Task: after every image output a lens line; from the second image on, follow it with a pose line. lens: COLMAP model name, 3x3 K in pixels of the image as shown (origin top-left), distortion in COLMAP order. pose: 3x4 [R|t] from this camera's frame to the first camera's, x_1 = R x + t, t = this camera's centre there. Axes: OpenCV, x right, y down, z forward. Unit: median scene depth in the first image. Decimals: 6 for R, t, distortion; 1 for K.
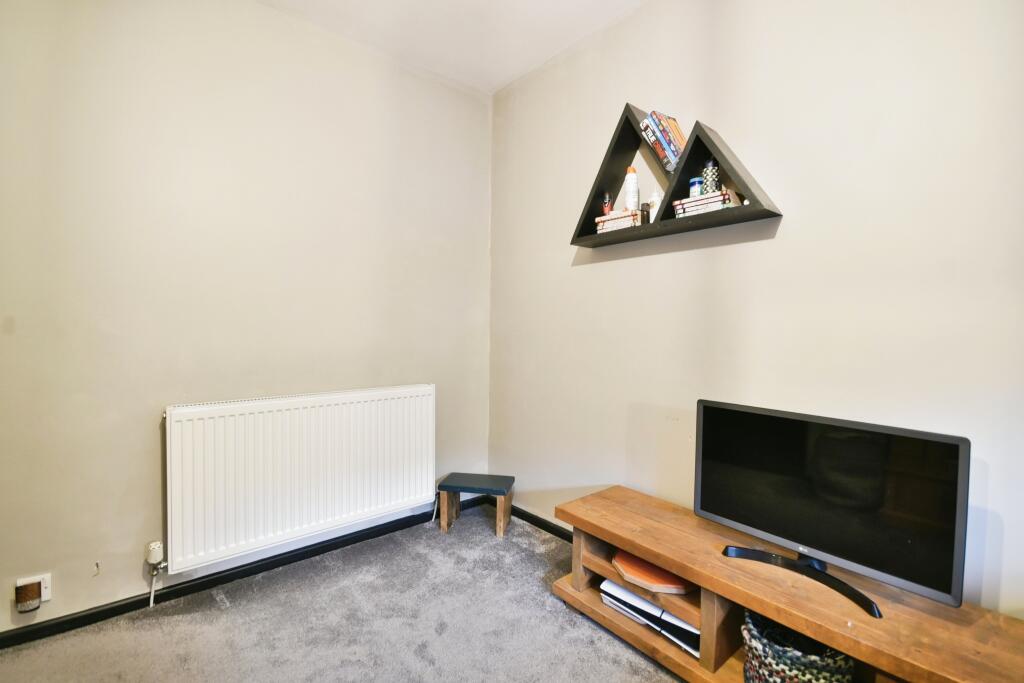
lens RADIAL K [[457.7, 0, 511.1], [0, 457.7, 326.8], [0, 0, 1]] dist [-0.024362, -0.000416]
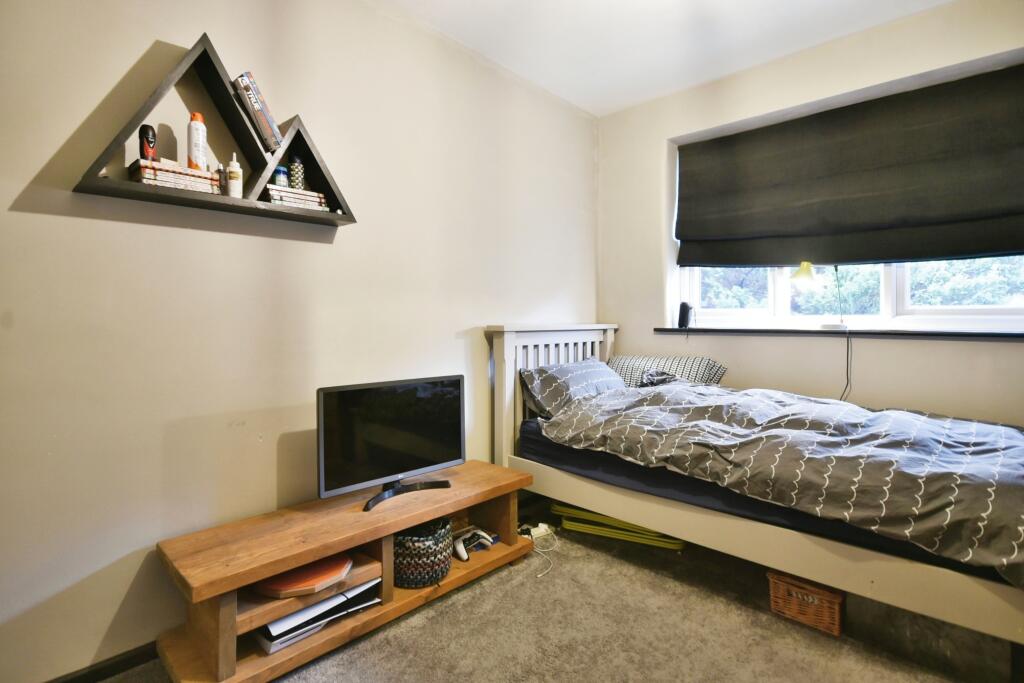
lens RADIAL K [[507.7, 0, 509.7], [0, 507.7, 317.9], [0, 0, 1]] dist [0.000196, 0.000072]
pose [[-0.133897, -0.001251, 0.990994, -0.818903], [0.005912, 0.999980, 0.002061, -0.002495], [-0.990978, 0.006135, -0.133887, 0.732967]]
